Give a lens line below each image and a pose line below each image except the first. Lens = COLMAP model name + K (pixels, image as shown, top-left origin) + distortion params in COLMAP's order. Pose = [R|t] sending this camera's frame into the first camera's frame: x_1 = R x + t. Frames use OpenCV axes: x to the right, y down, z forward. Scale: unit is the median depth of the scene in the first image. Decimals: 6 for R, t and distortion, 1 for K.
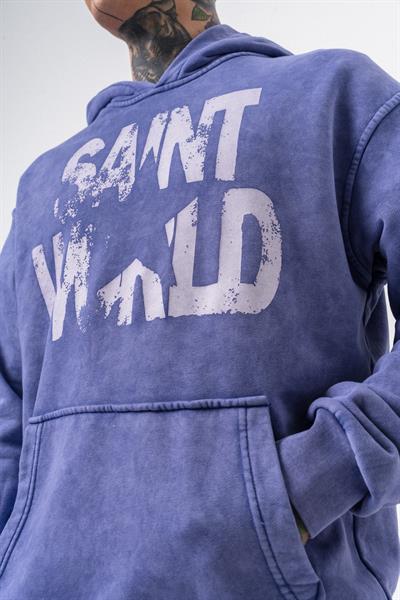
lens RADIAL K [[642.7, 0, 200.0], [0, 642.7, 300.0], [0, 0, 1]] dist [0.149257, 0.002304]
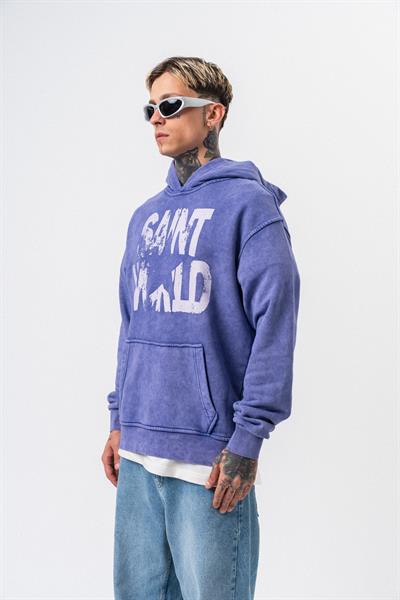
lens RADIAL K [[805.2, 0, 200.2], [0, 805.2, 317.1], [0, 0, 1]] dist [0.019771, 0.010568]
pose [[0.949184, 0.053407, -0.310157, 0.981191], [0.038103, 0.958747, 0.281695, -0.784109], [0.312407, -0.279199, 0.907992, -1.761532]]
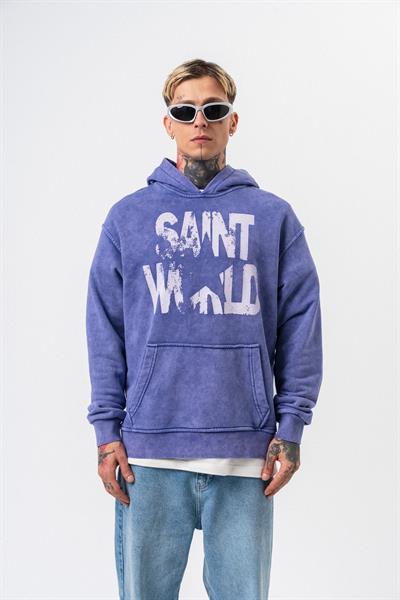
lens RADIAL K [[805.2, 0, 200.2], [0, 805.2, 317.1], [0, 0, 1]] dist [0.019771, 0.010568]
pose [[0.896503, 0.025757, 0.442288, -1.444252], [-0.151657, 0.955838, 0.251741, -0.706110], [-0.416272, -0.292763, 0.860818, -1.659977]]
